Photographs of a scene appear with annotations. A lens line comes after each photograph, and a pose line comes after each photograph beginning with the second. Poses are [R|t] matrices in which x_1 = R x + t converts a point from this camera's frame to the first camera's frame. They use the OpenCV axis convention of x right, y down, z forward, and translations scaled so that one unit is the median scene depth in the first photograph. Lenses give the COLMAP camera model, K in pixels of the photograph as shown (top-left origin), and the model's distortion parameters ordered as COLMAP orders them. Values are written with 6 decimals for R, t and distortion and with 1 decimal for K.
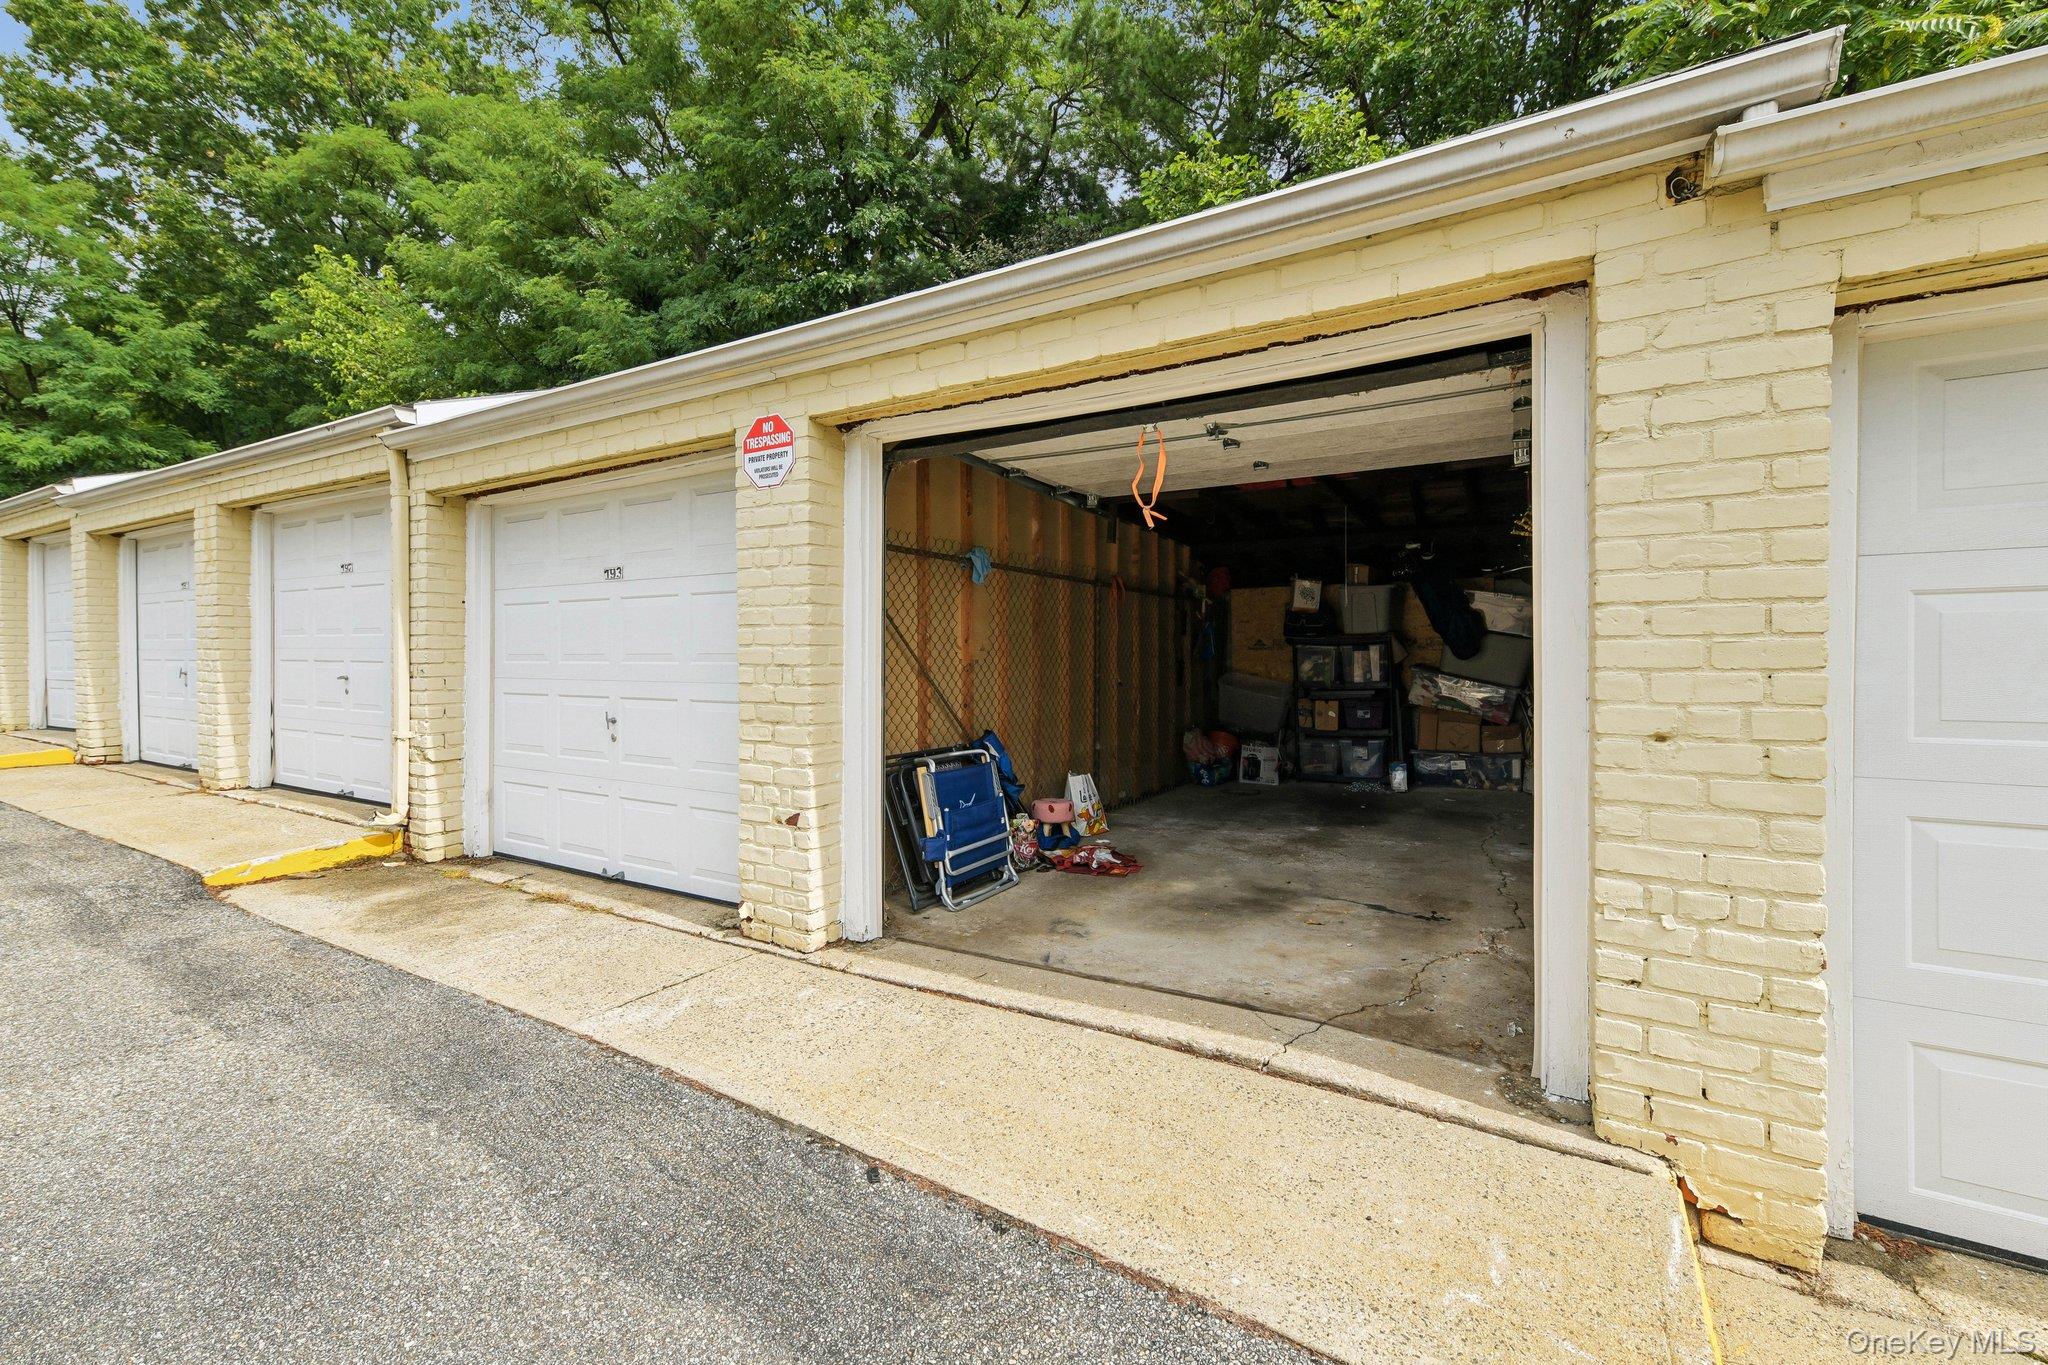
lens RADIAL K [[827.0, 0, 1024.4], [0, 827.0, 671.1], [0, 0, 1]] dist [-0.006633, 0.001458]
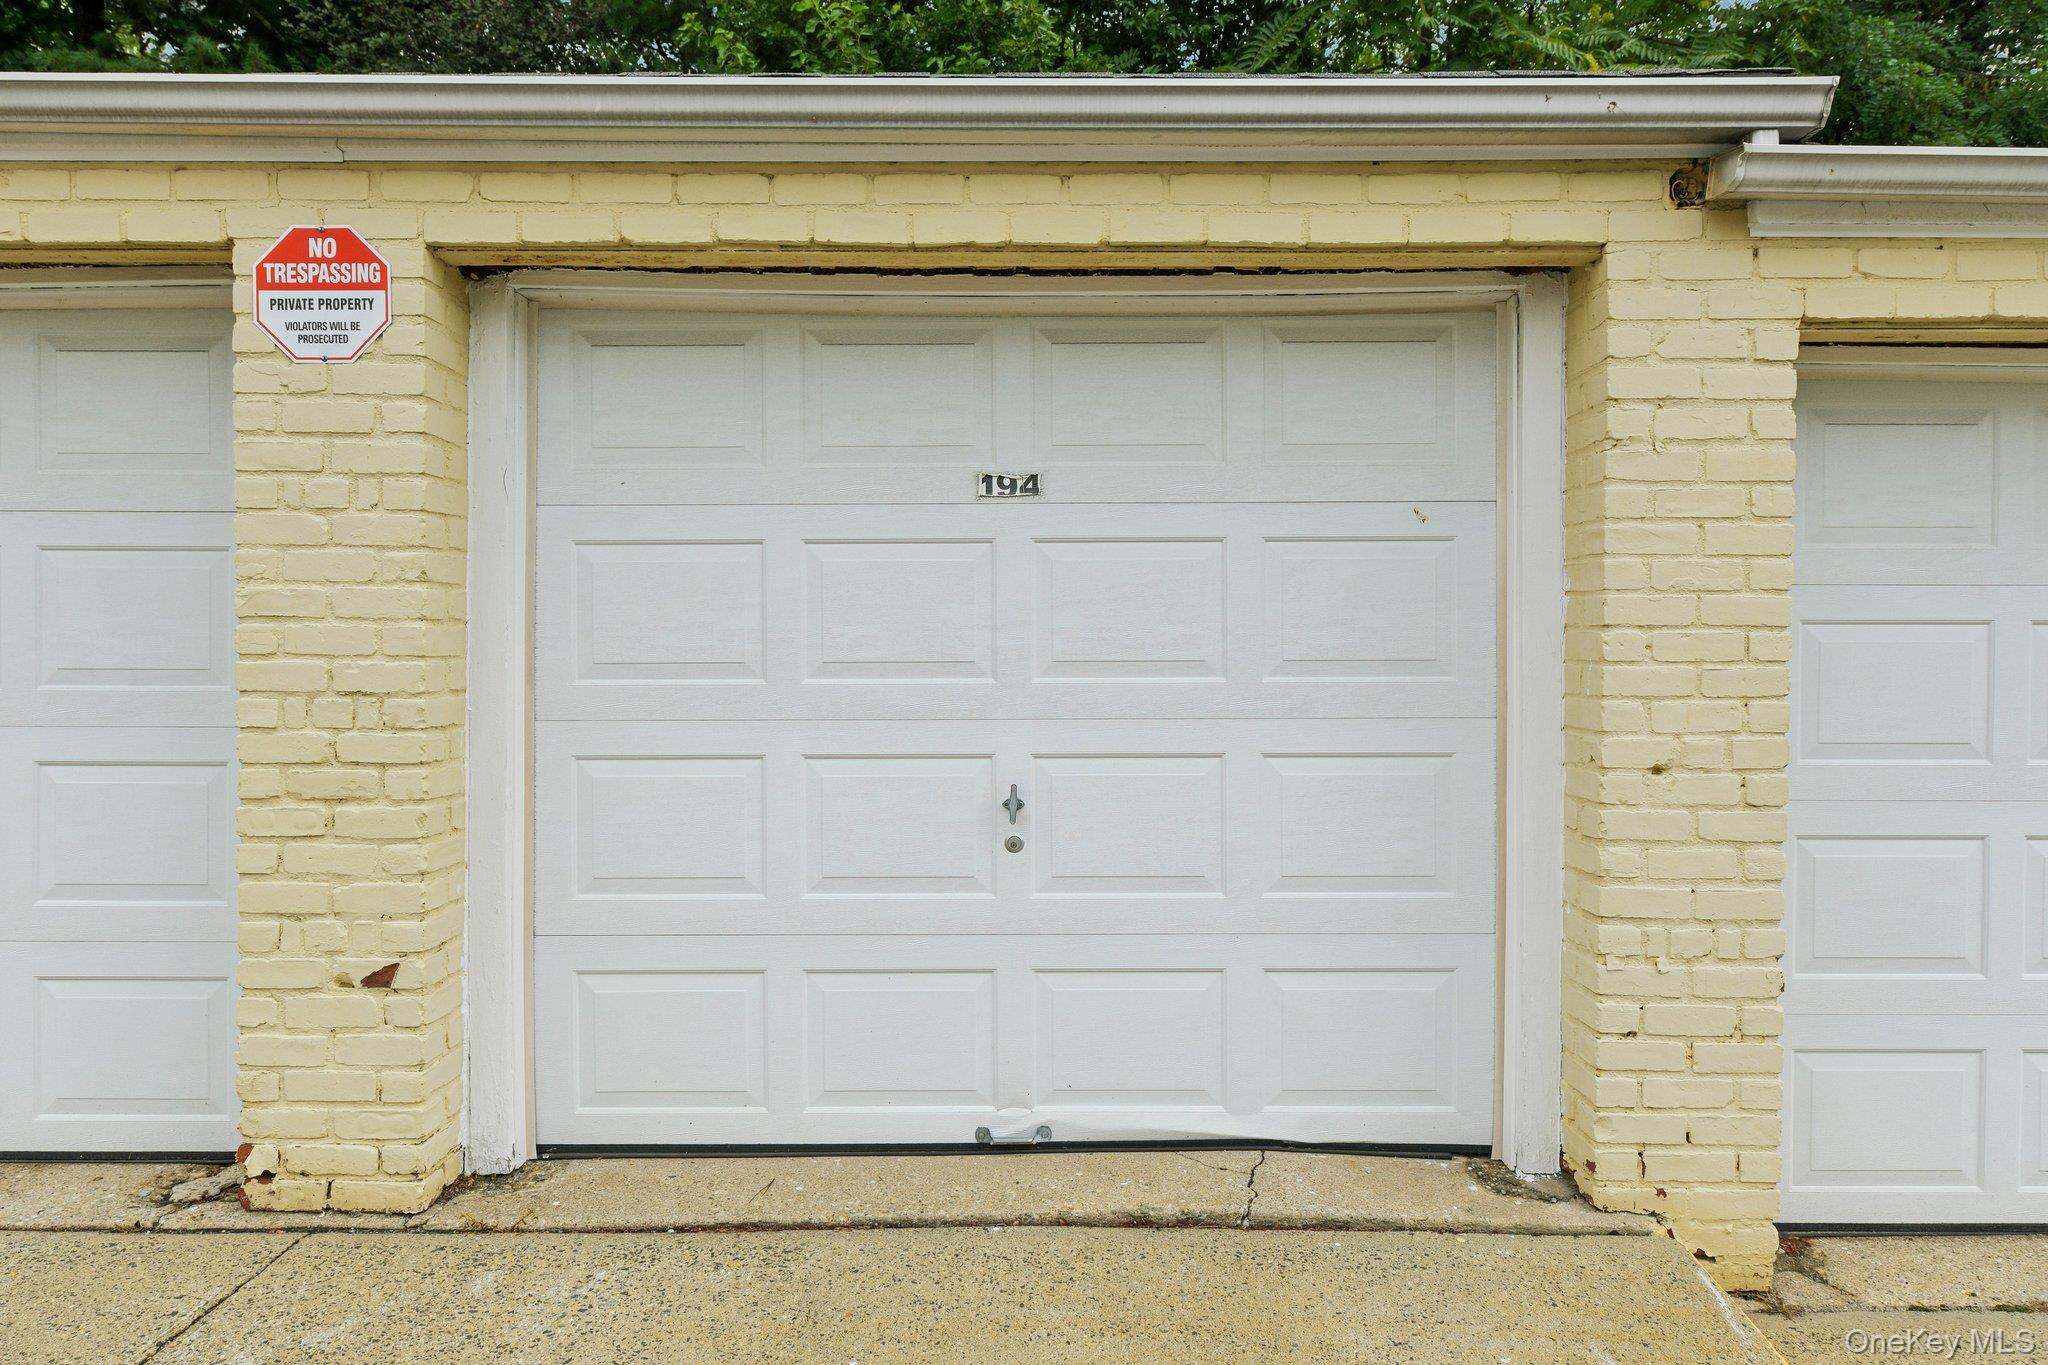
lens RADIAL K [[1152.6, 0, 1025.1], [0, 1152.6, 699.4], [0, 0, 1]] dist [-0.014580, 0.001630]
pose [[0.863594, -0.004993, 0.504164, -0.451234], [0.003865, 0.999987, 0.003283, -0.006028], [-0.504174, -0.000887, 0.863602, 0.203066]]
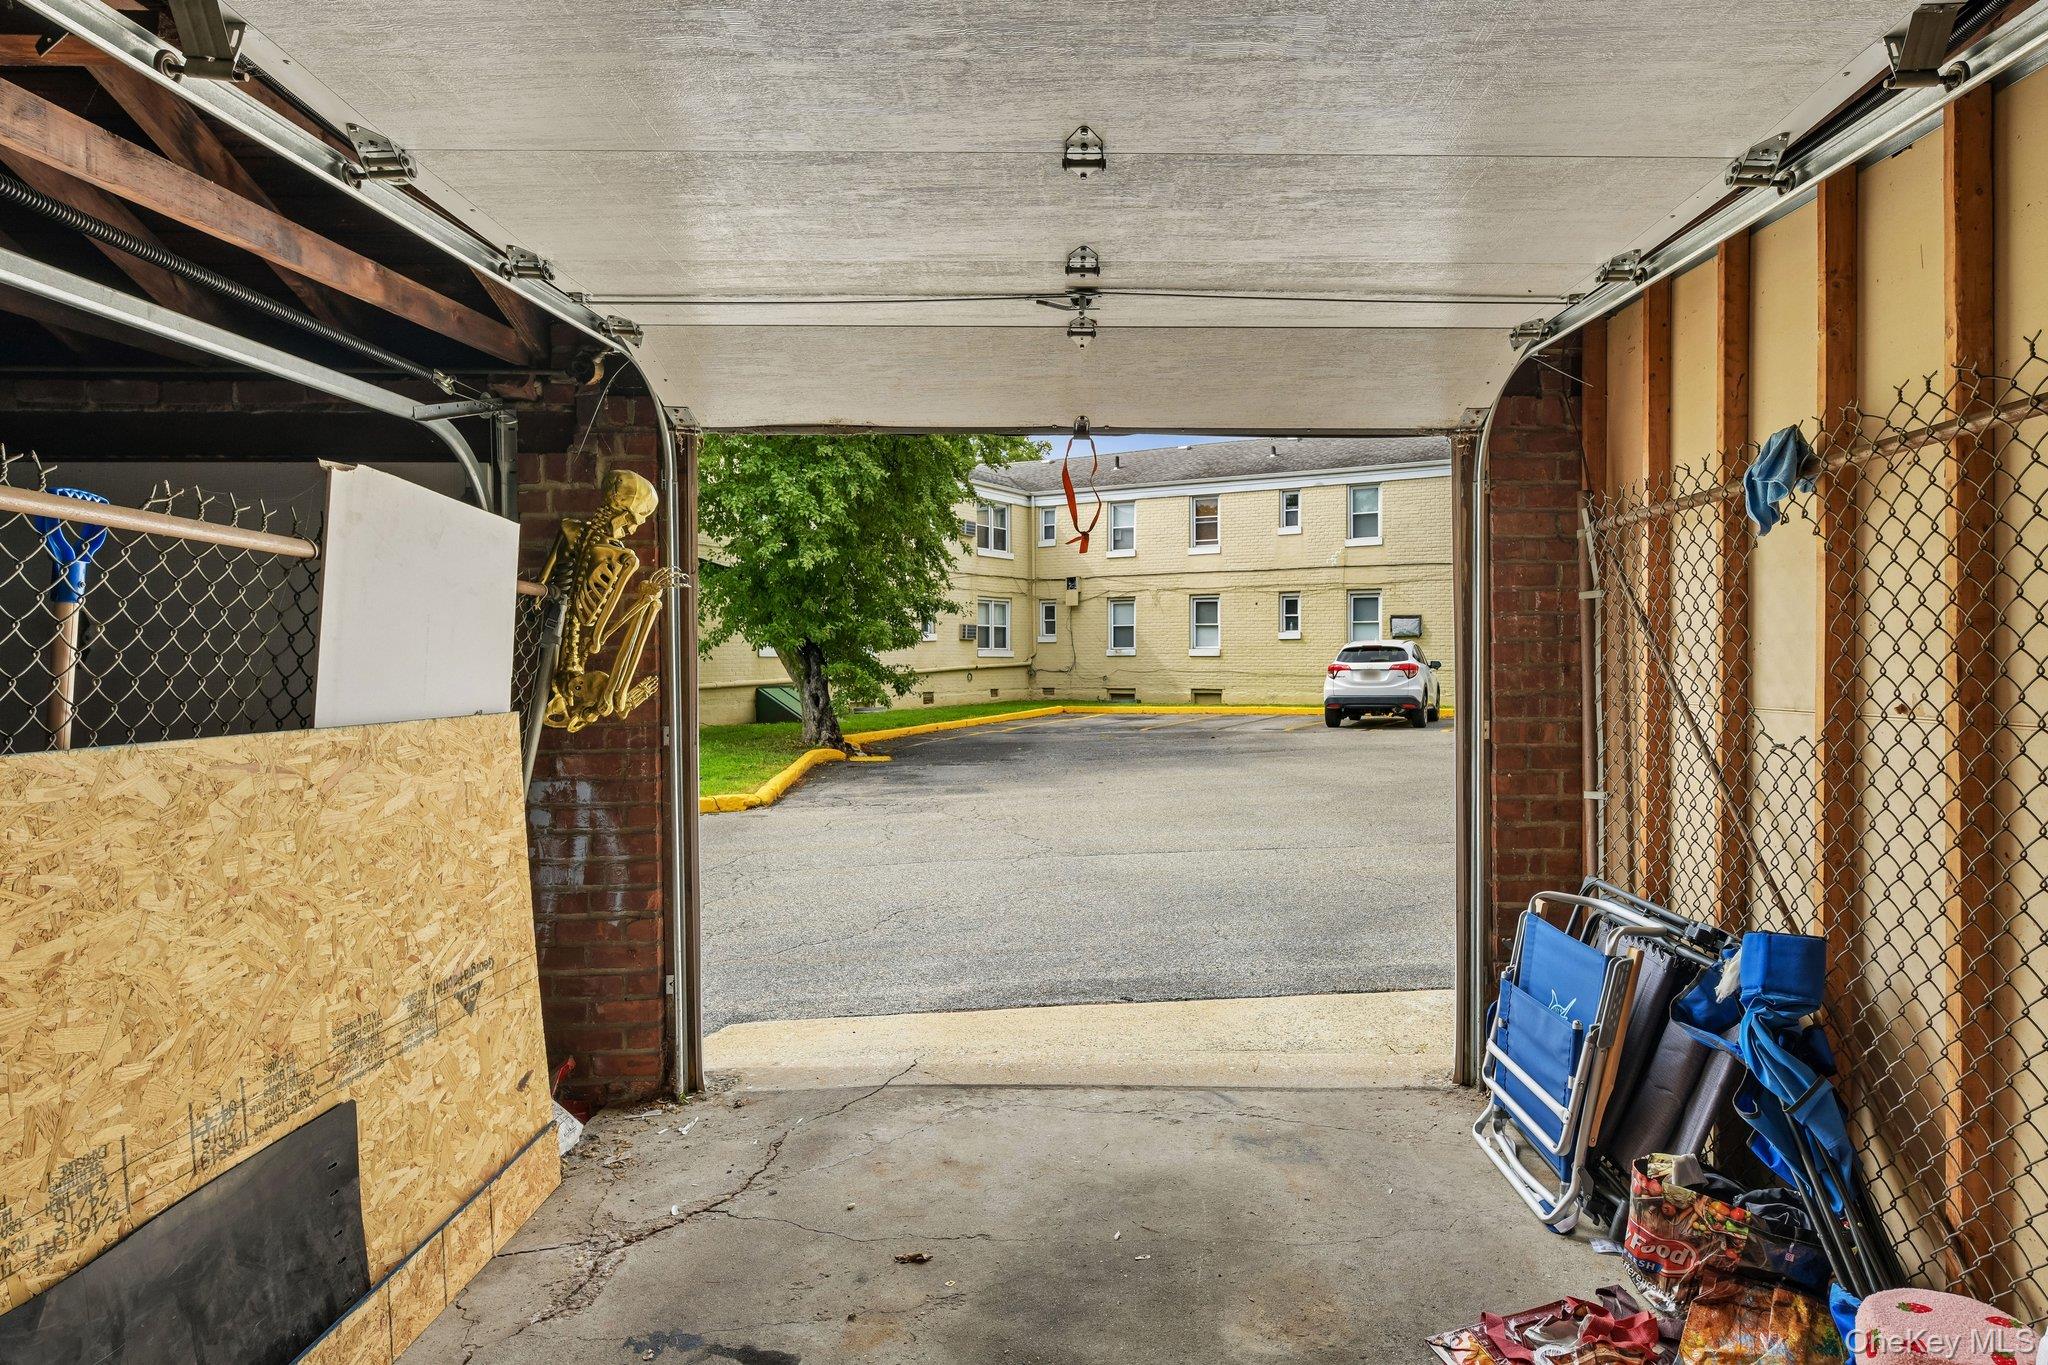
lens RADIAL K [[1176.3, 0, 1026.2], [0, 1176.3, 675.7], [0, 0, 1]] dist [-0.000527, 0.000024]
pose [[-0.882663, 0.009311, -0.469914, 1.007832], [0.002937, 0.999894, 0.014295, -0.092289], [0.469997, 0.011237, -0.882596, 2.683084]]
